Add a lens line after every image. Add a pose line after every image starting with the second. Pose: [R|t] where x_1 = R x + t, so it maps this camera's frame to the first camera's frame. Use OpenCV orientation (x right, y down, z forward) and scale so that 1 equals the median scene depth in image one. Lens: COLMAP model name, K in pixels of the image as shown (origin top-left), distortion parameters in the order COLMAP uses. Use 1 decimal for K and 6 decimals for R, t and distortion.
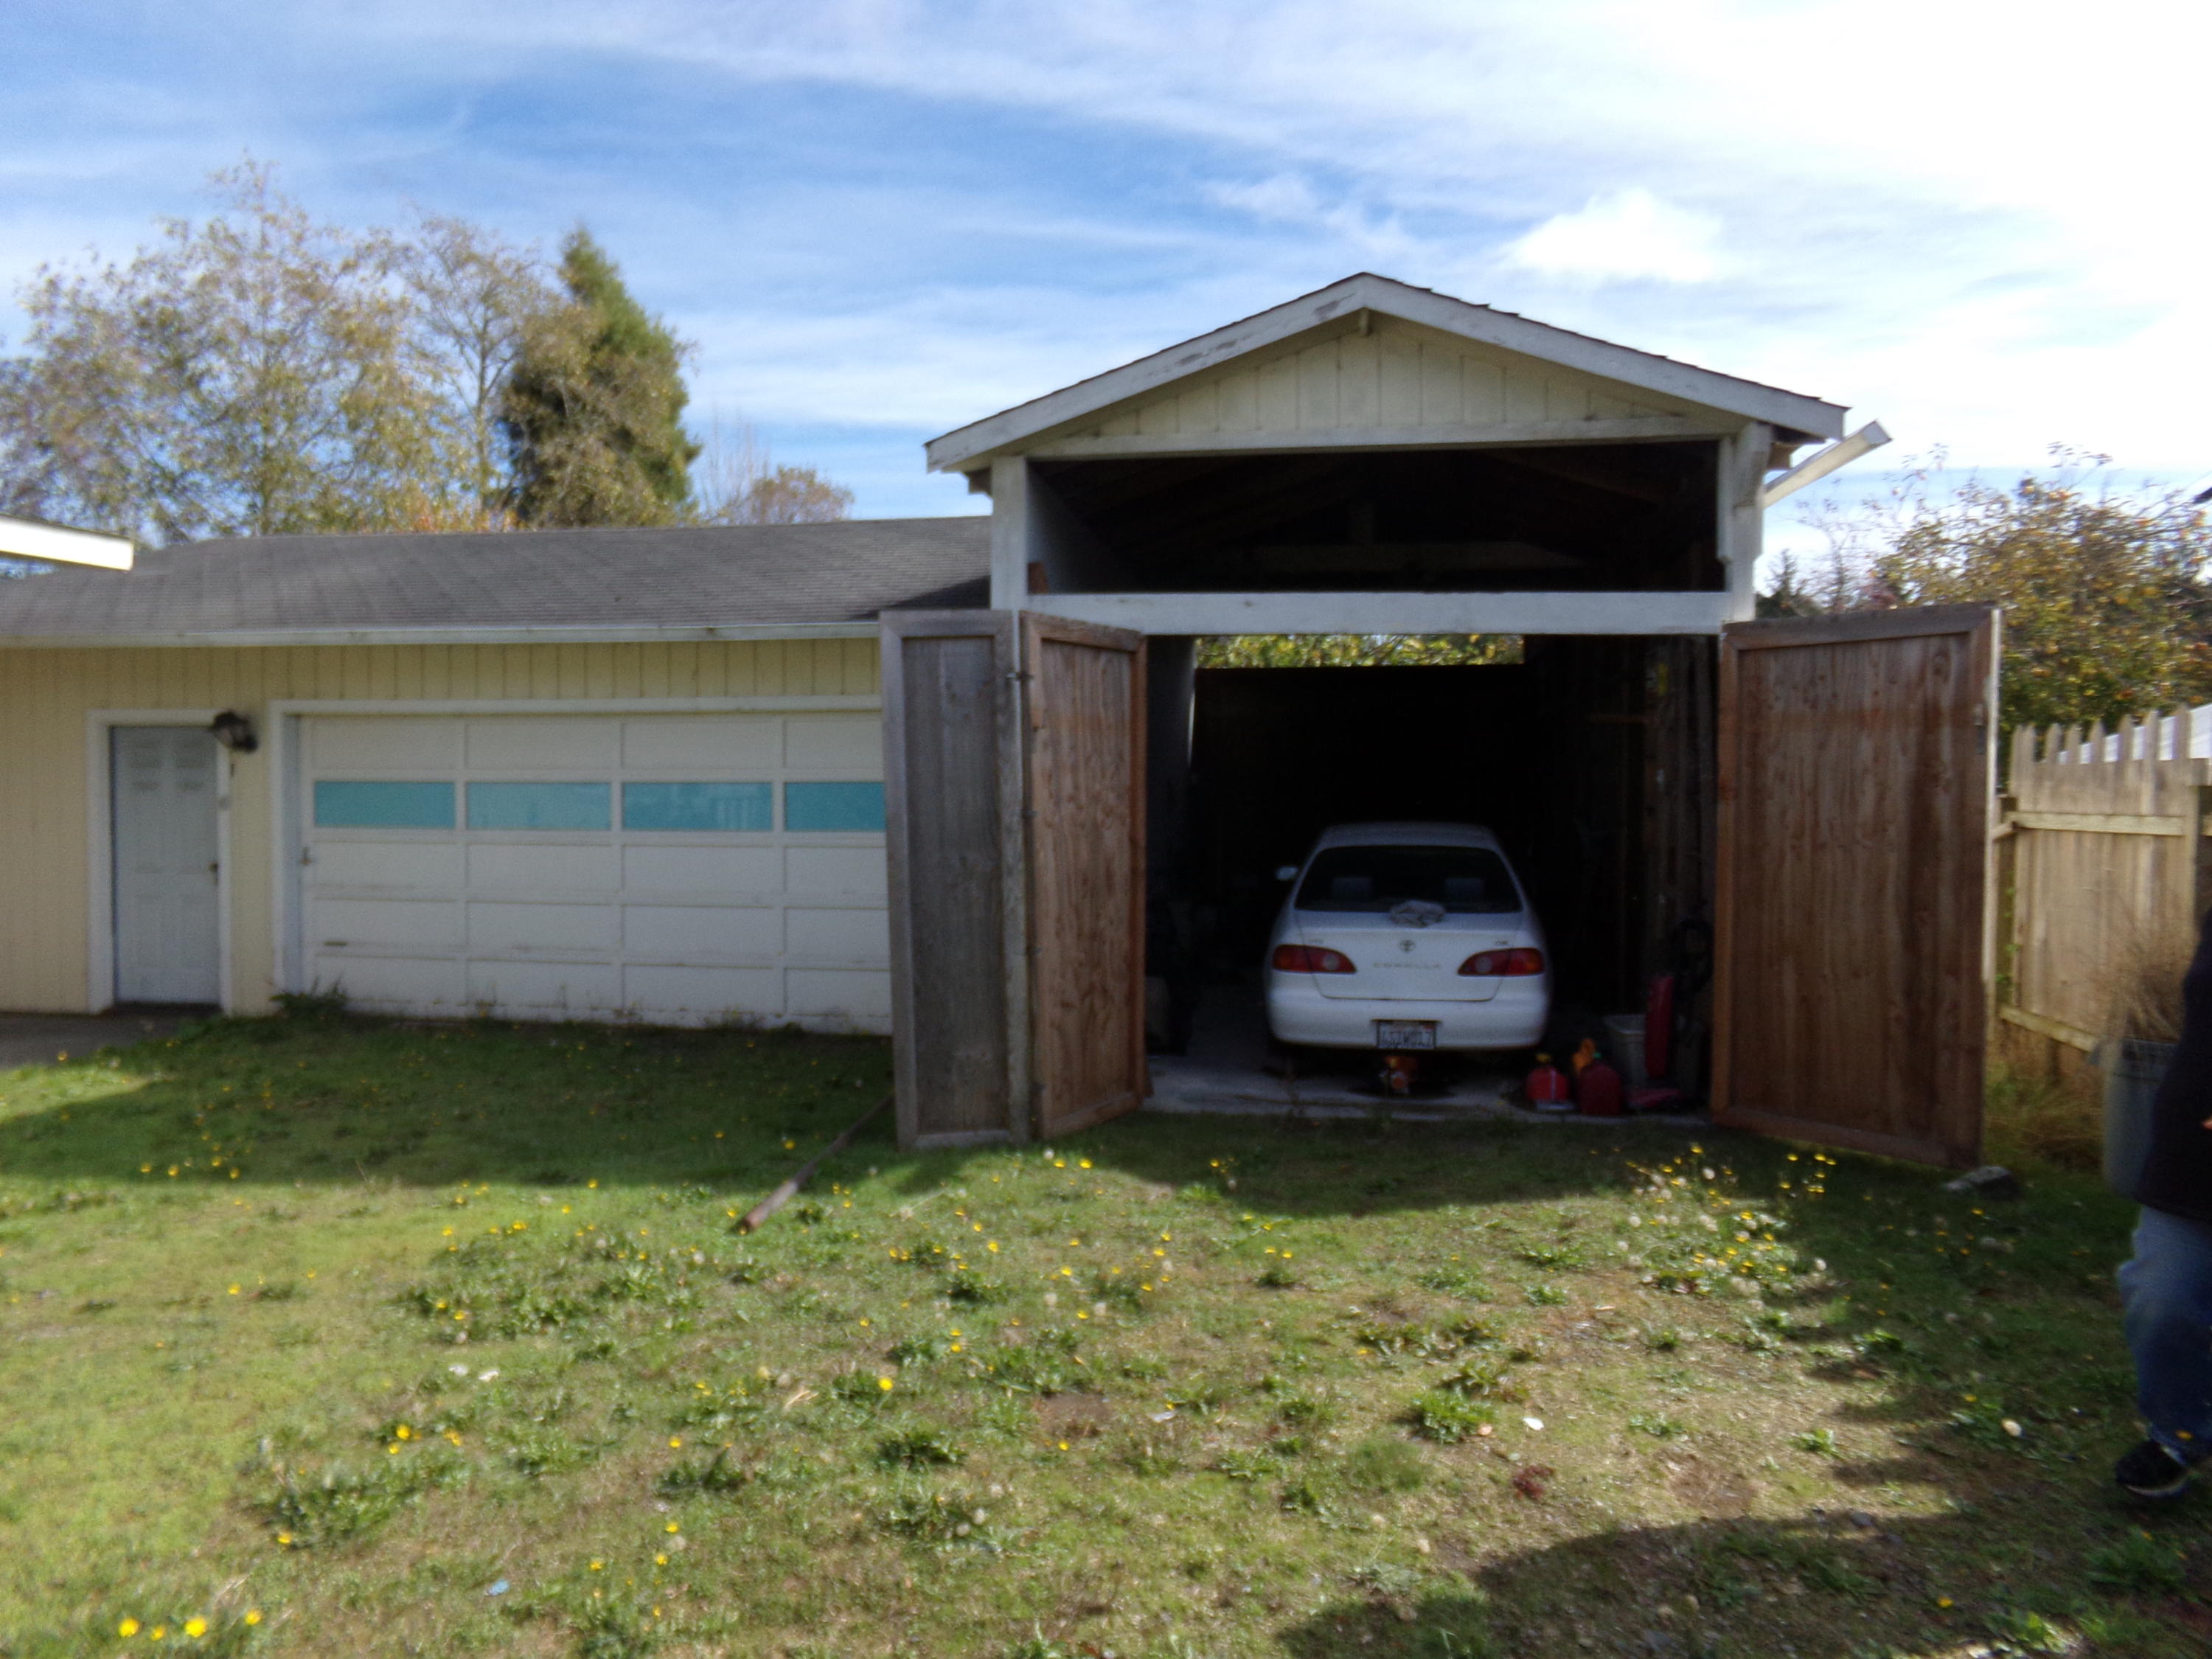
lens RADIAL K [[1489.4, 0, 1117.7], [0, 1489.4, 809.2], [0, 0, 1]] dist [-0.052092, 0.032191]
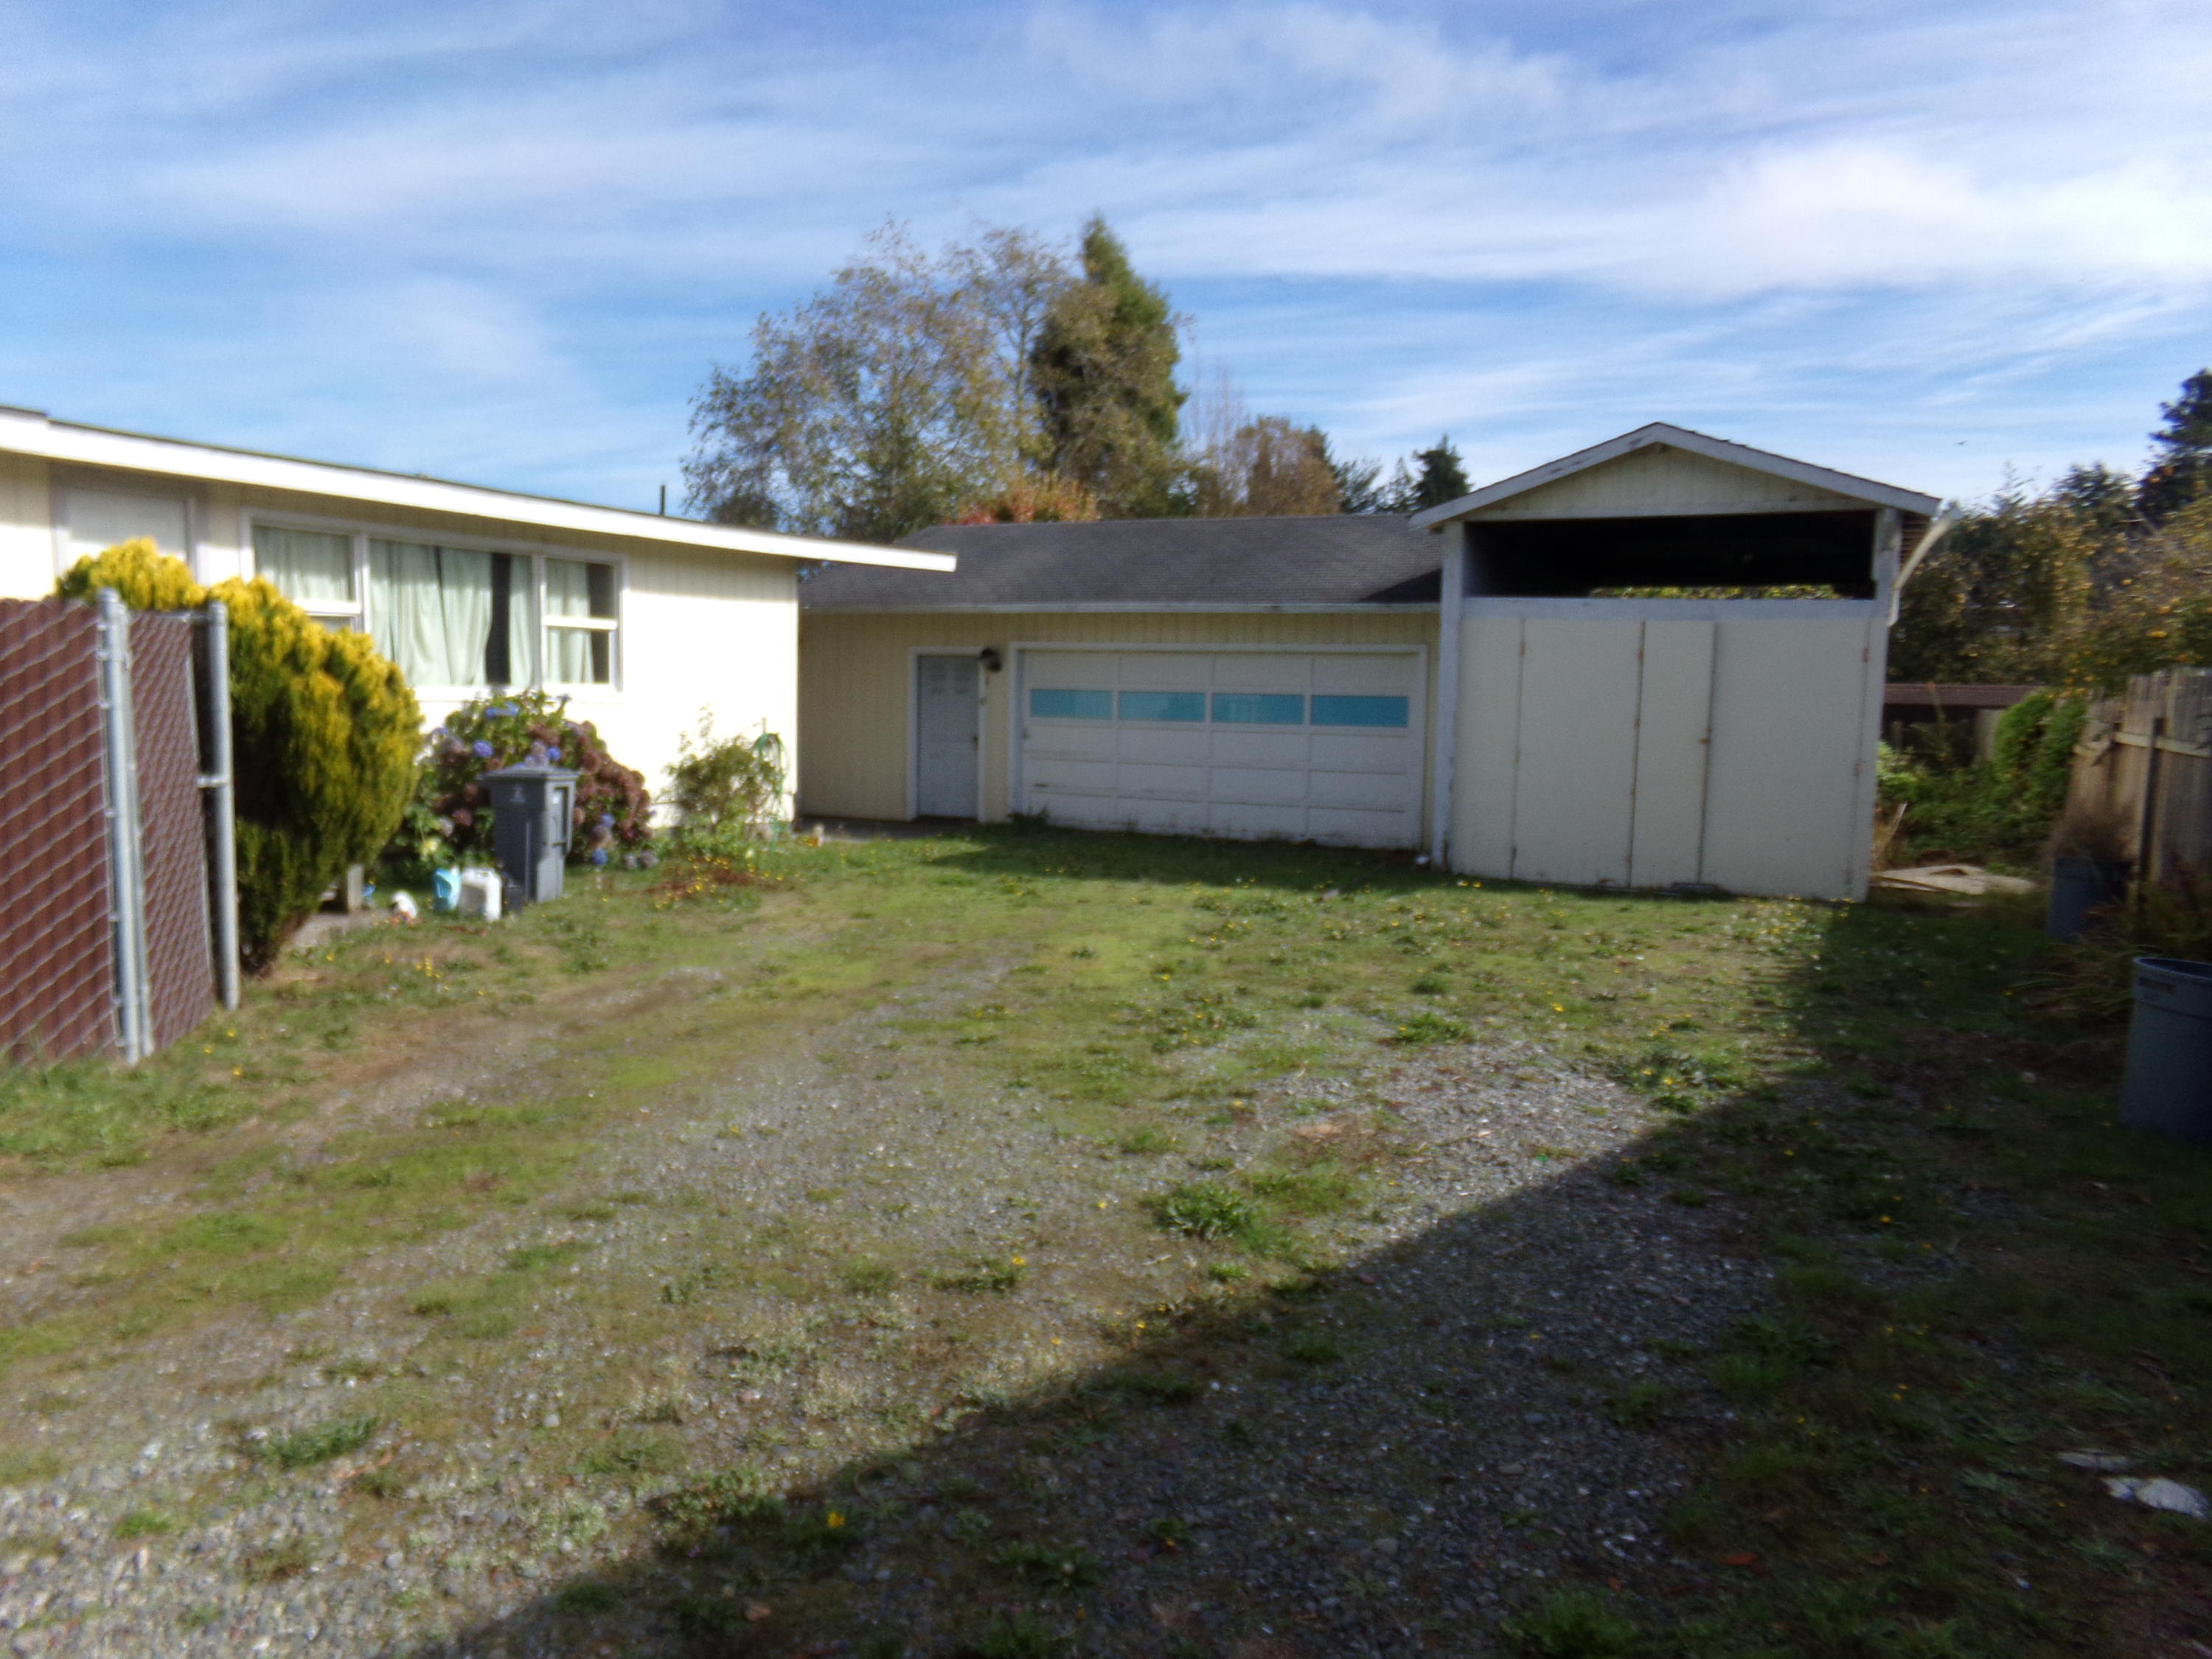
lens RADIAL K [[1489.4, 0, 1102.7], [0, 1489.4, 825.4], [0, 0, 1]] dist [-0.052092, 0.032191]
pose [[0.954975, 0.043510, -0.293479, 0.046862], [-0.020432, 0.996484, 0.081249, -0.003608], [0.295982, -0.071595, 0.952506, -0.639972]]
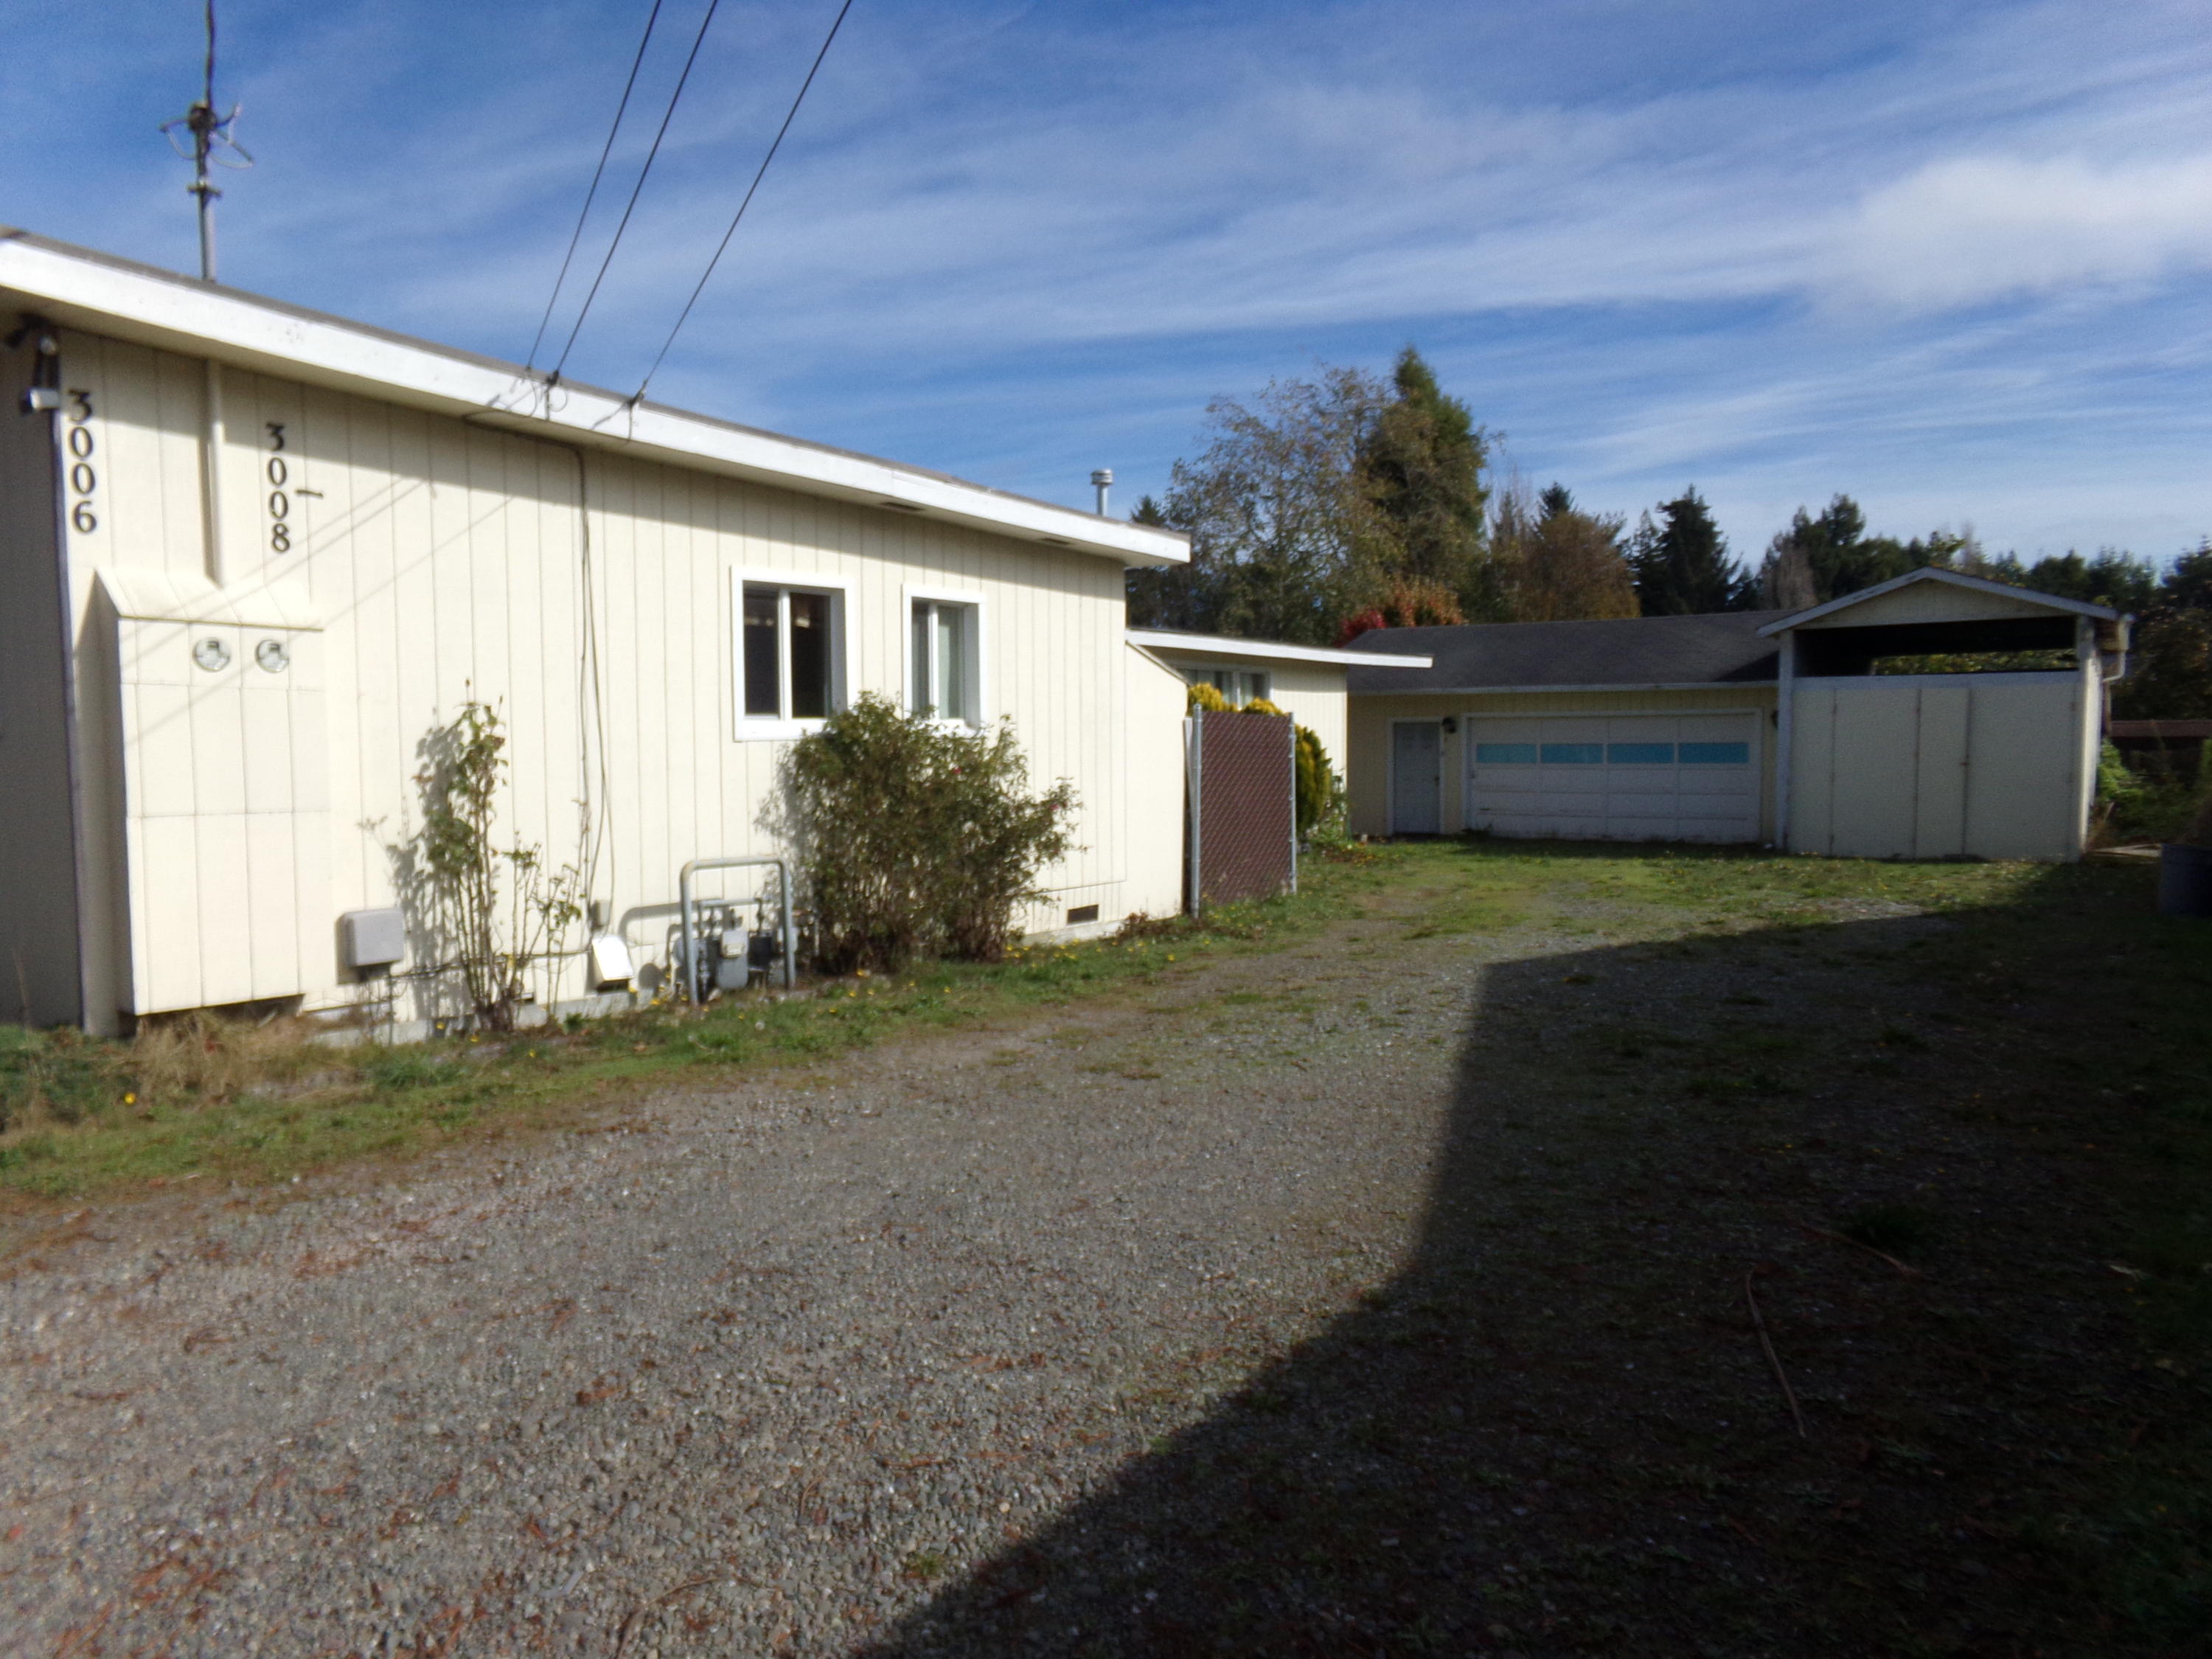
lens RADIAL K [[1489.4, 0, 1100.6], [0, 1489.4, 833.0], [0, 0, 1]] dist [-0.052092, 0.032191]
pose [[0.899941, 0.013879, -0.435791, -0.018607], [0.007590, 0.998843, 0.047485, 0.007323], [0.435945, -0.046041, 0.898795, -1.584058]]
